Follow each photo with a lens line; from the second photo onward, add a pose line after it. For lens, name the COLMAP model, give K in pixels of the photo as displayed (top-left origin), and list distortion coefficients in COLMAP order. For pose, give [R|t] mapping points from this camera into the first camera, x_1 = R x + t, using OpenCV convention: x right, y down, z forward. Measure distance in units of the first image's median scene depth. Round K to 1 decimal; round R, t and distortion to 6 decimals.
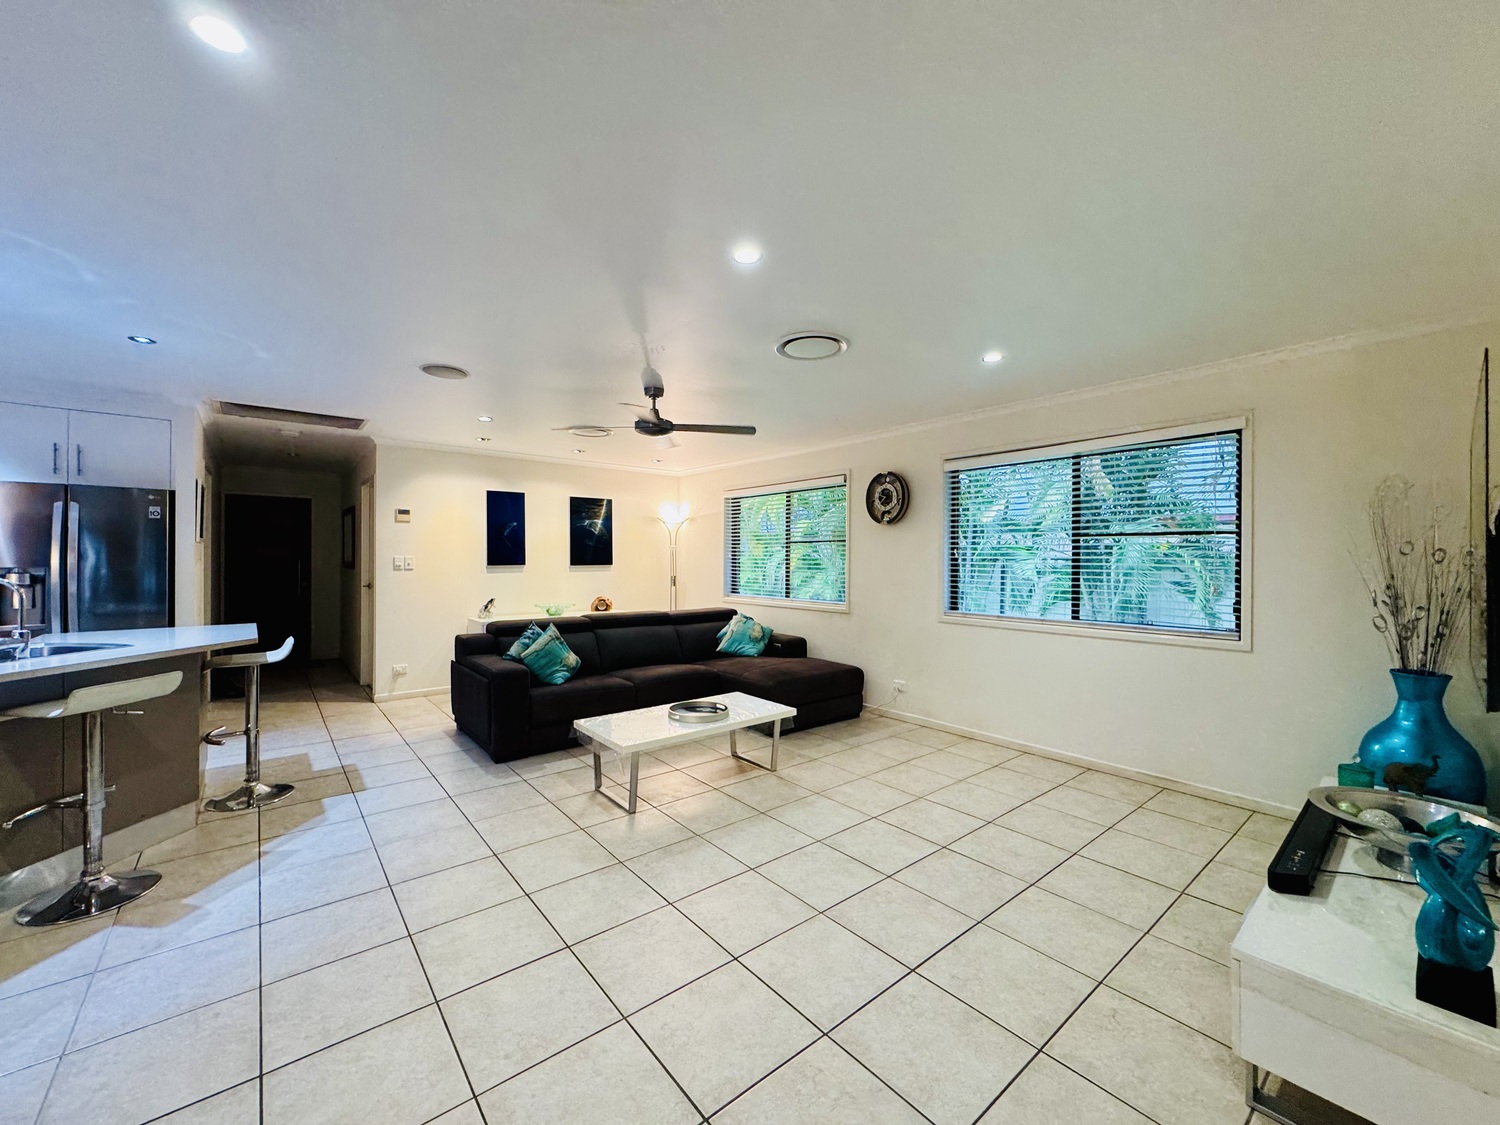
lens RADIAL K [[596.8, 0, 749.8], [0, 596.8, 560.1], [0, 0, 1]] dist [-0.002747, 0.000783]
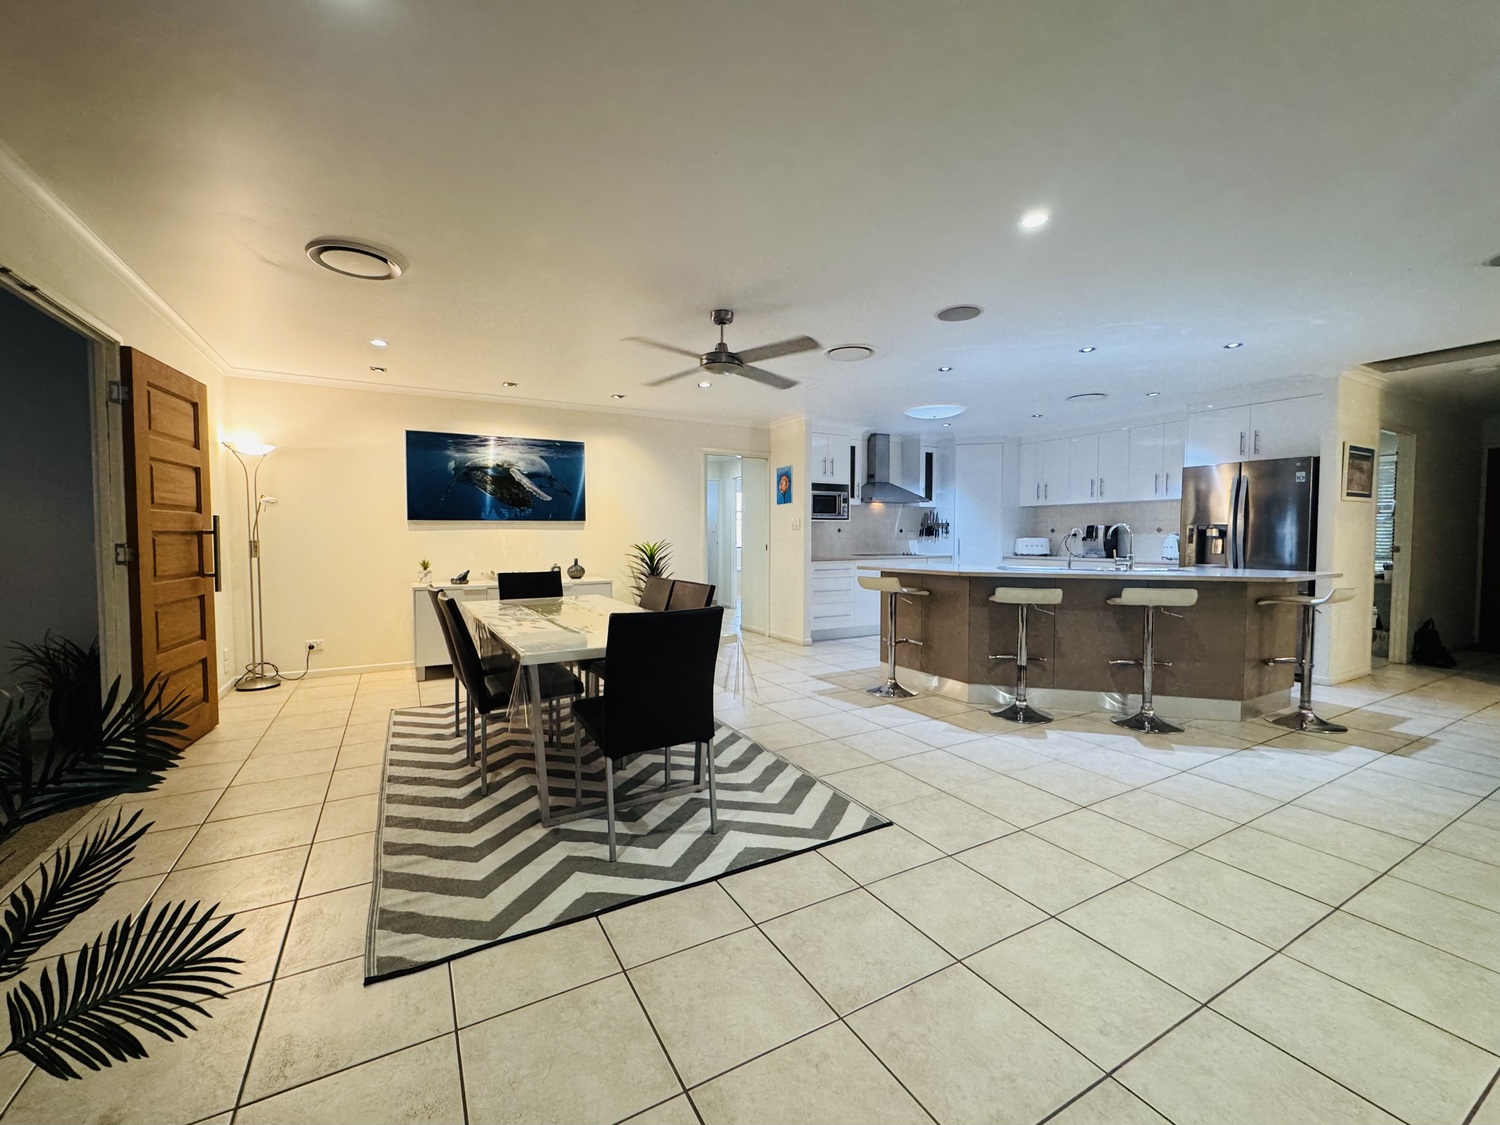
lens RADIAL K [[613.1, 0, 743.6], [0, 613.1, 559.6], [0, 0, 1]] dist [-0.001166, -0.000383]
pose [[-0.181382, 0.034151, -0.982819, 0.323717], [-0.003097, 0.999372, 0.035298, 0.035648], [0.983408, 0.009446, -0.181163, 0.114757]]
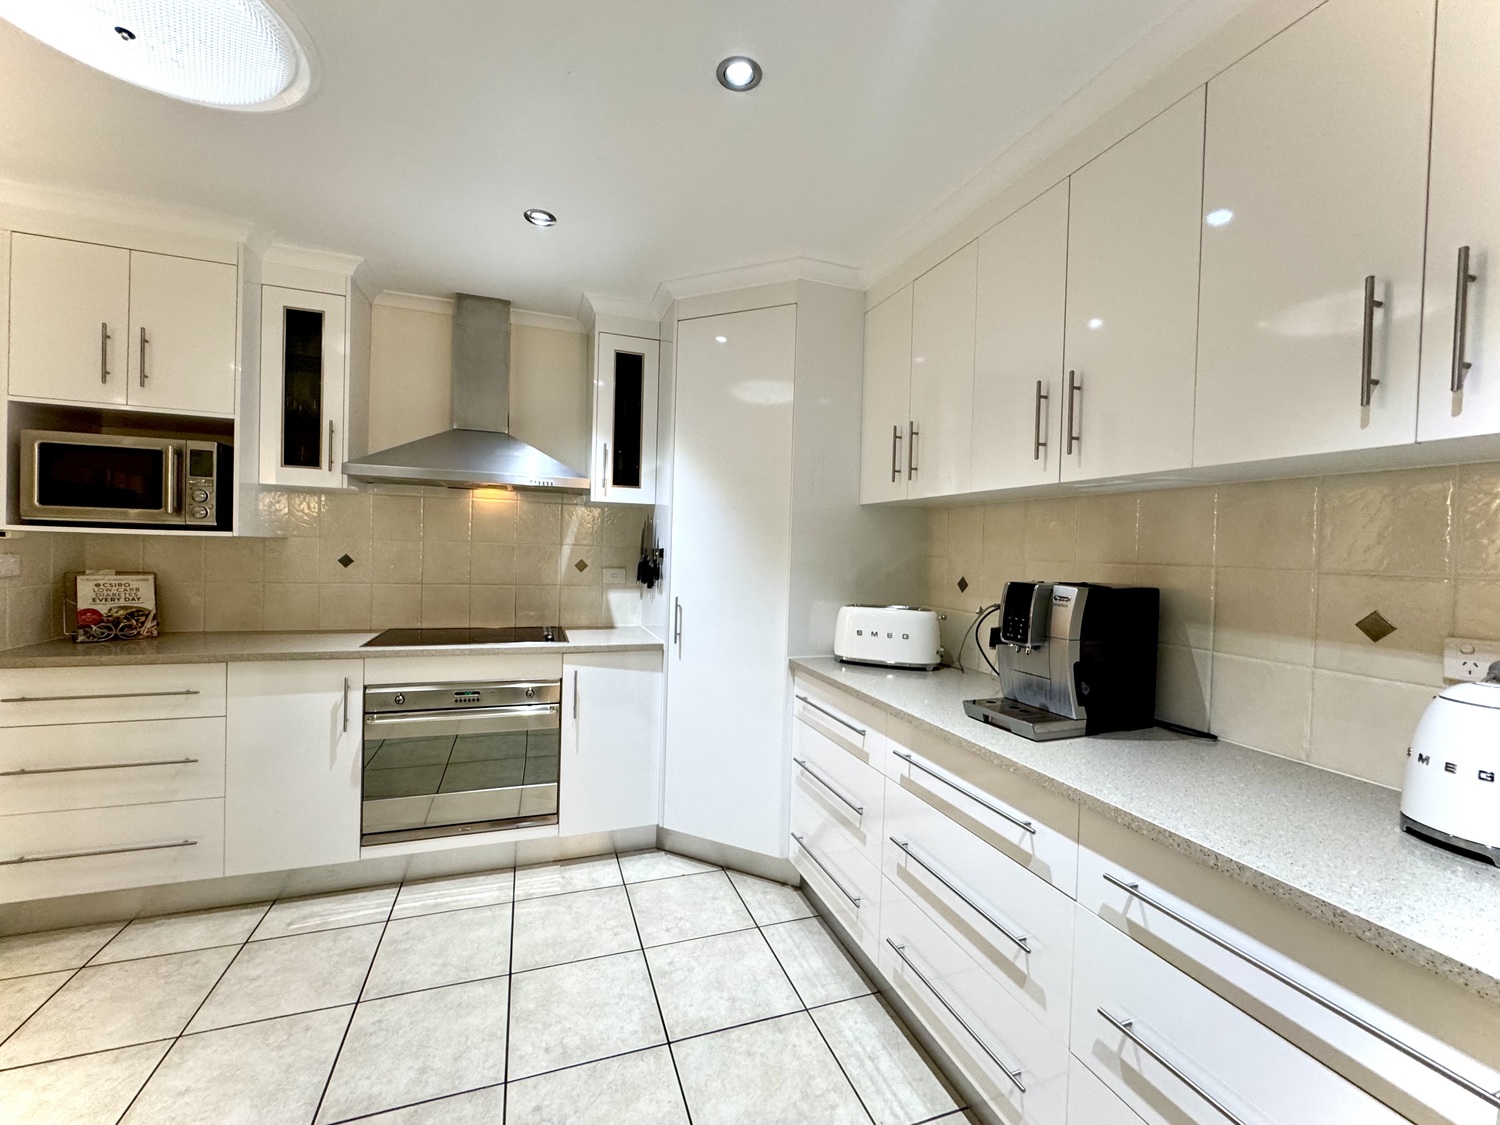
lens RADIAL K [[615.9, 0, 751.7], [0, 615.9, 558.7], [0, 0, 1]] dist [0.000313, 0.000212]
pose [[-0.340133, 0.001159, -0.940377, -0.842172], [-0.034215, 0.999322, 0.013607, -0.006540], [0.939755, 0.036803, -0.339862, 0.612665]]
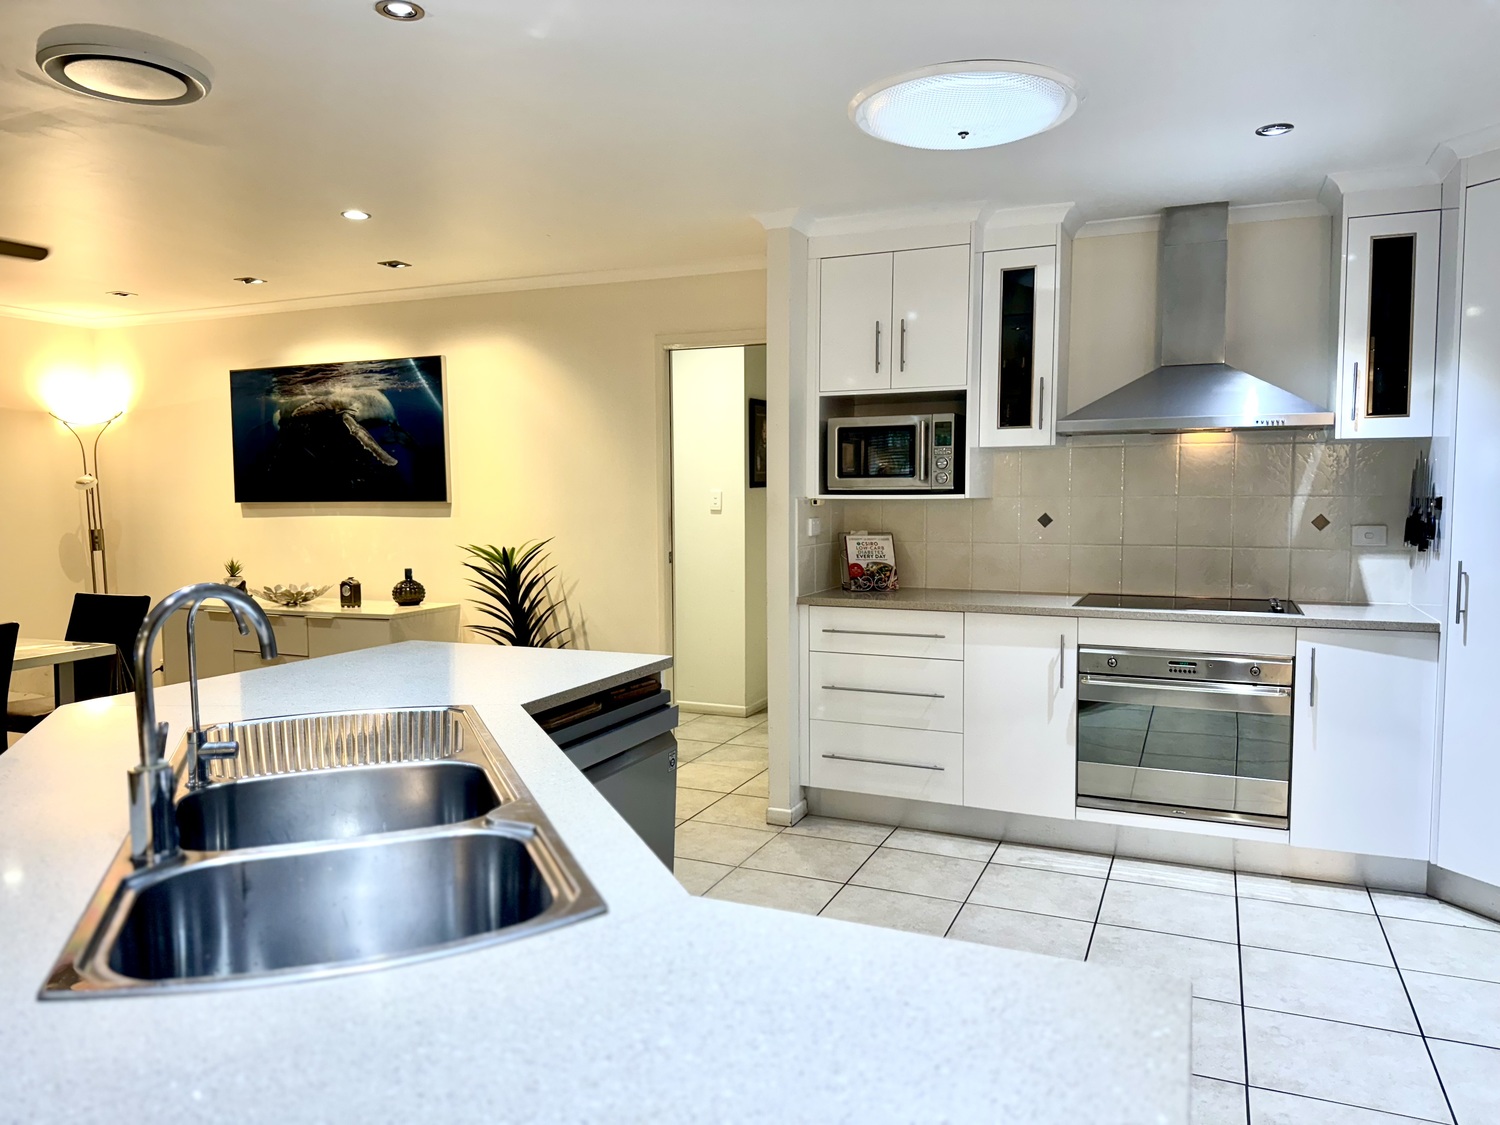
lens RADIAL K [[1062.5, 0, 746.7], [0, 1062.5, 566.7], [0, 0, 1]] dist [0.075743, -0.099004]
pose [[-0.890684, 0.033740, -0.453370, -0.593606], [-0.000198, 0.997213, 0.074602, -0.012867], [0.454624, 0.066536, -0.888195, 0.781005]]
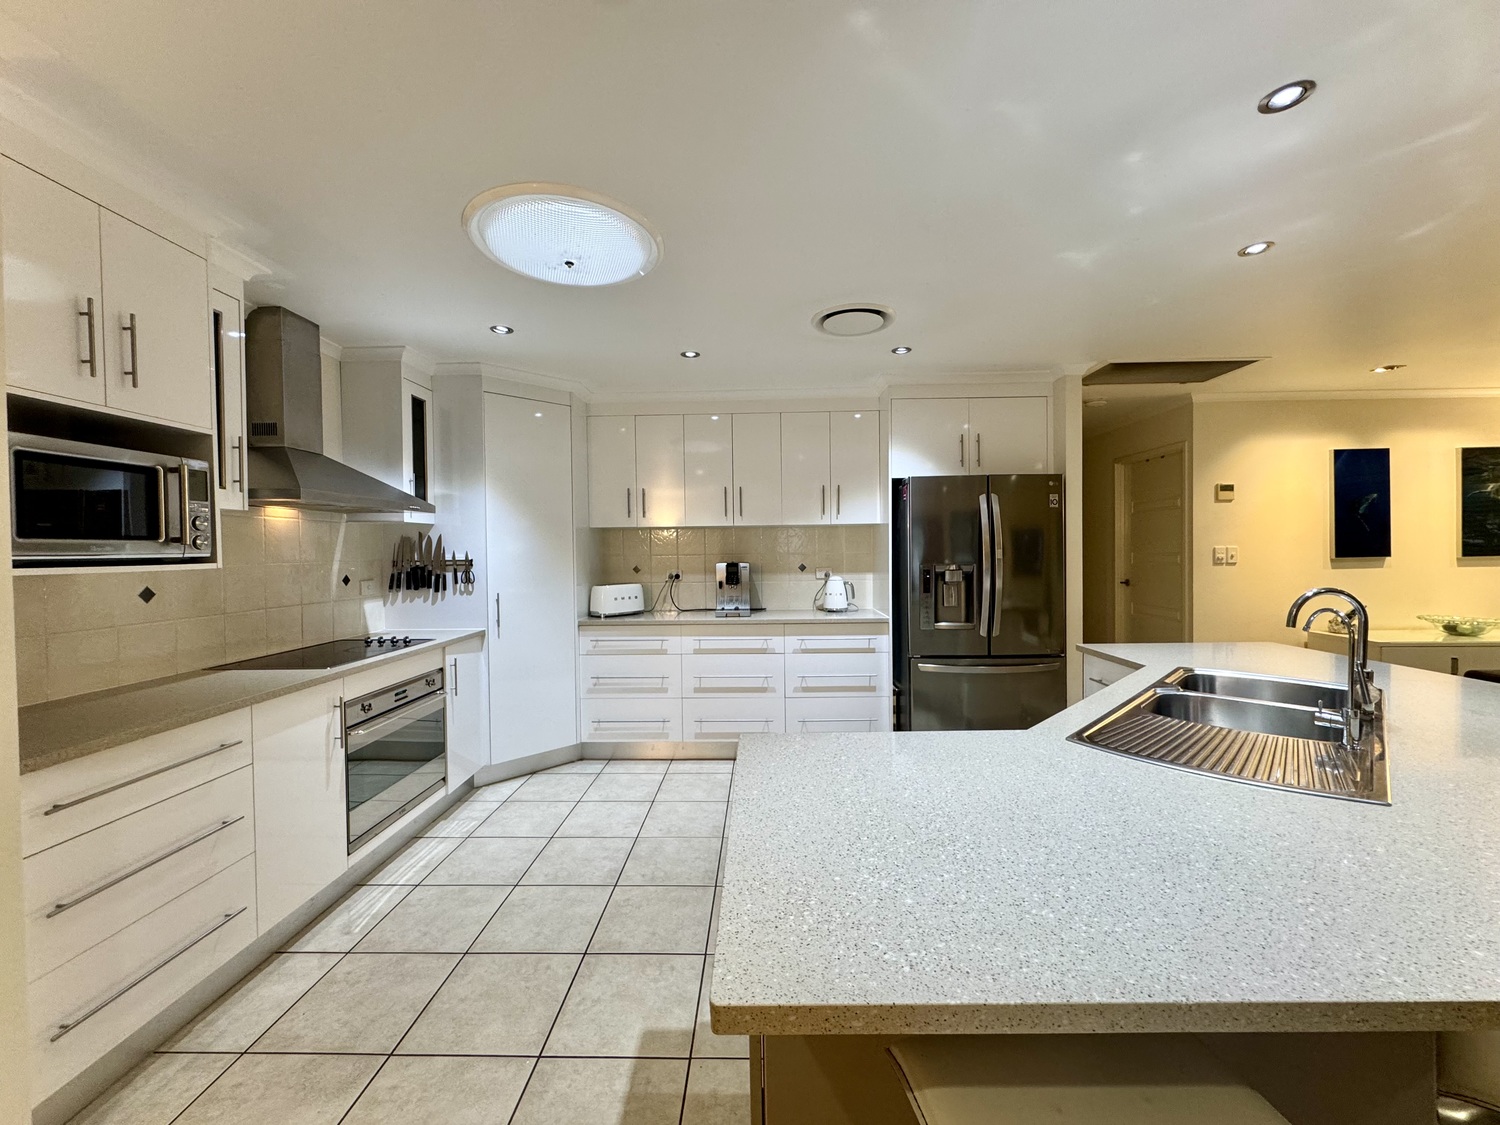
lens RADIAL K [[603.1, 0, 752.1], [0, 603.1, 560.2], [0, 0, 1]] dist [-0.001719, -0.000097]
pose [[0.754781, -0.001475, -0.655975, -0.618986], [0.014142, 0.999802, 0.014024, -0.009612], [0.655825, -0.019862, 0.754652, 0.028214]]
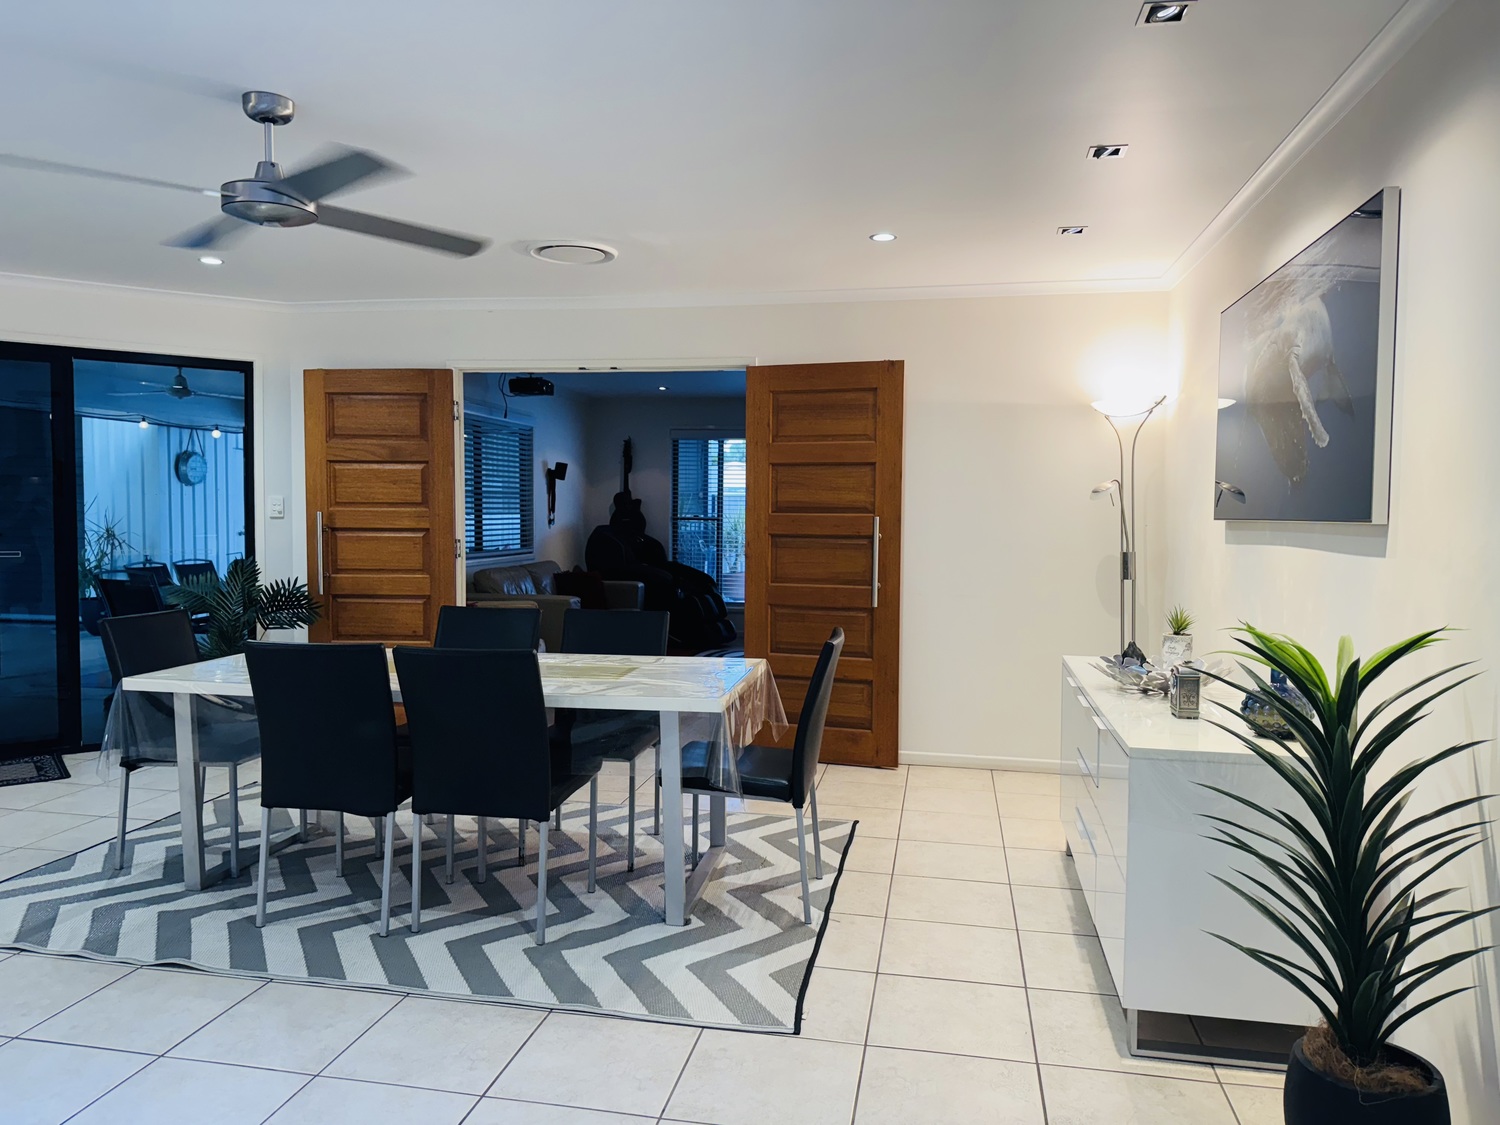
lens RADIAL K [[1062.5, 0, 746.7], [0, 1062.5, 566.7], [0, 0, 1]] dist [0.075743, -0.099004]
pose [[-0.642117, -0.052325, 0.764819, -1.045044], [-0.011477, 0.998212, 0.058657, -0.002329], [-0.766521, 0.028887, -0.641569, 0.148374]]
